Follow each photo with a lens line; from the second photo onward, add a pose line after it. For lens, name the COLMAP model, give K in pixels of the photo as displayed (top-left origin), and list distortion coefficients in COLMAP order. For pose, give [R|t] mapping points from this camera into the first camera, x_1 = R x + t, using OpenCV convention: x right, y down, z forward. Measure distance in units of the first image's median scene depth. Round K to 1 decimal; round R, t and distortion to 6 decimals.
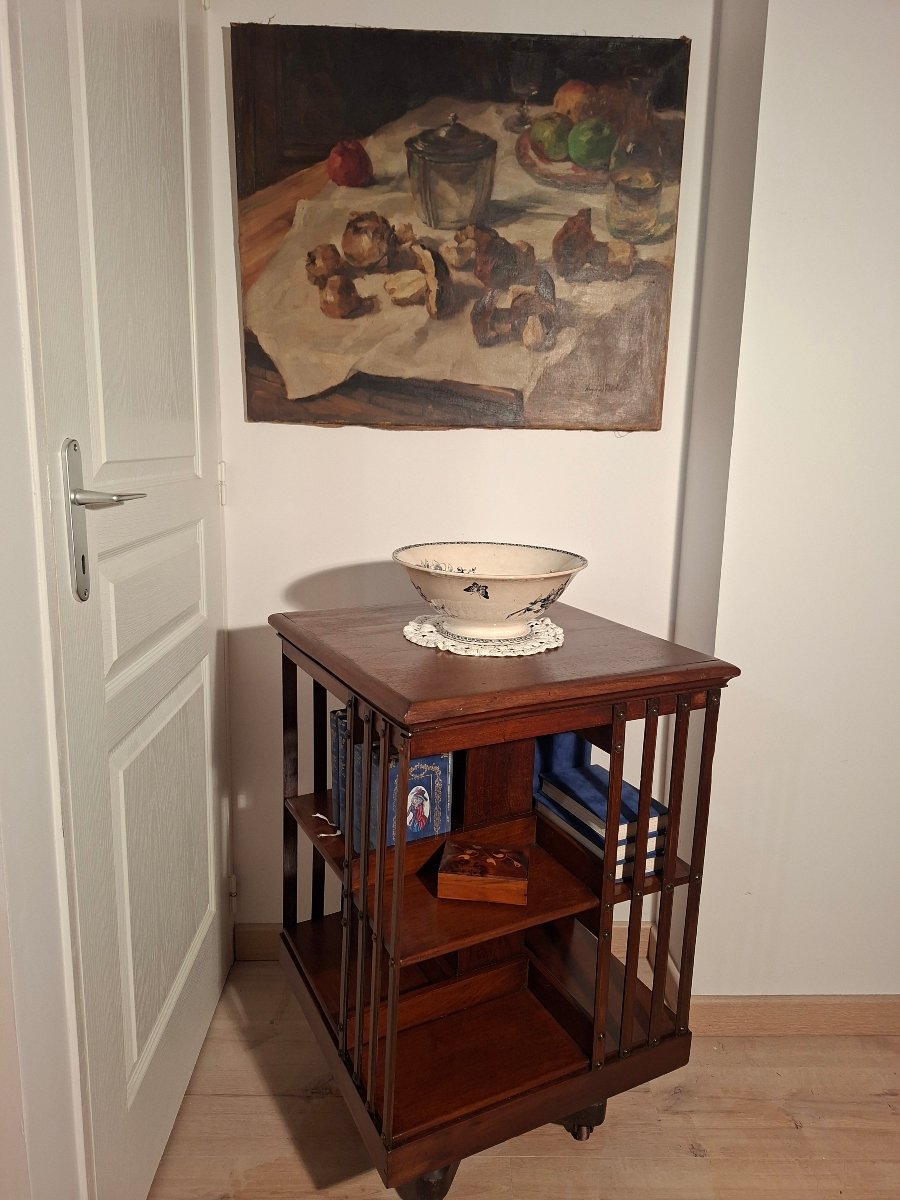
lens RADIAL K [[824.3, 0, 463.6], [0, 824.3, 601.5], [0, 0, 1]] dist [0.150004, -0.176423]
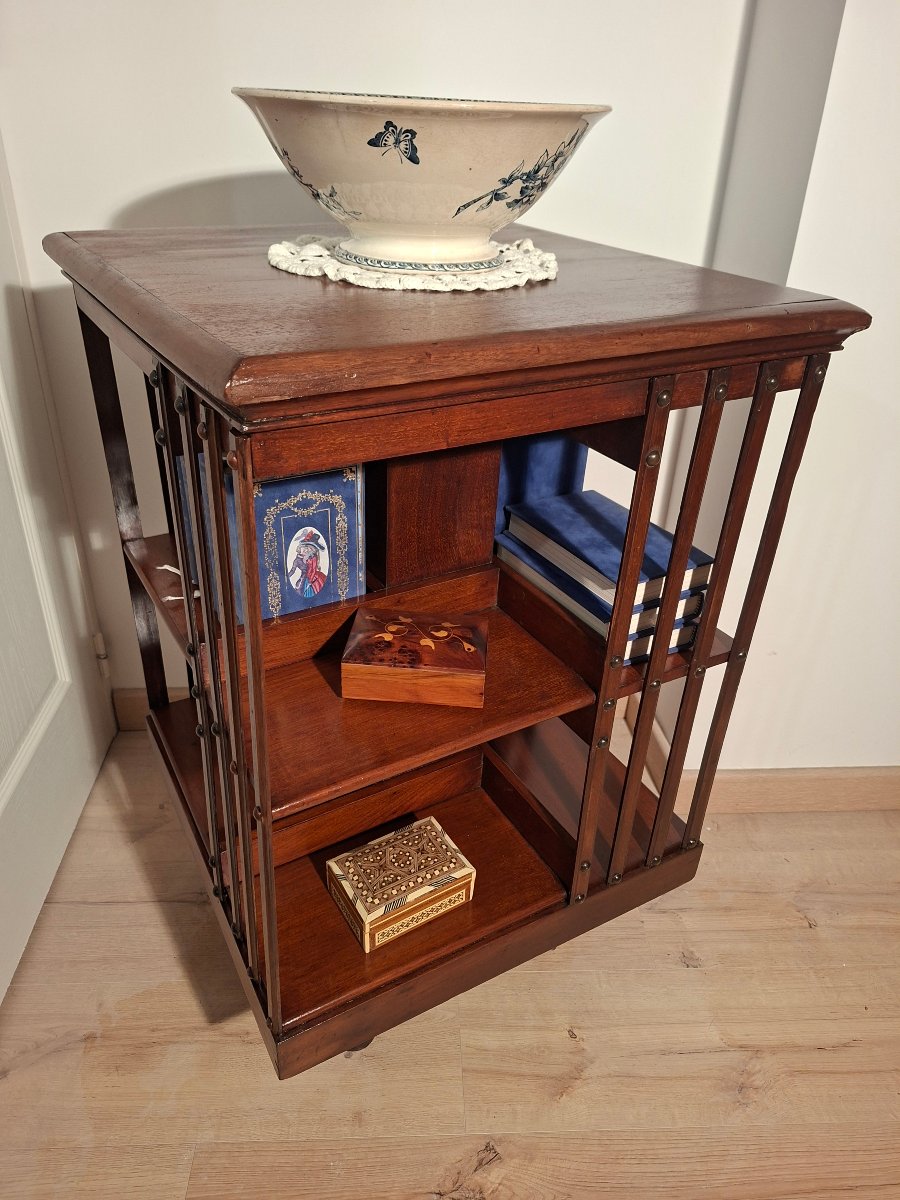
lens RADIAL K [[855.0, 0, 436.1], [0, 855.0, 589.5], [0, 0, 1]] dist [0.029798, -0.031648]
pose [[0.999704, -0.009978, 0.022177, 0.024450], [0.002889, 0.954213, 0.299115, 0.079025], [-0.024146, -0.298962, 0.953959, 0.387224]]
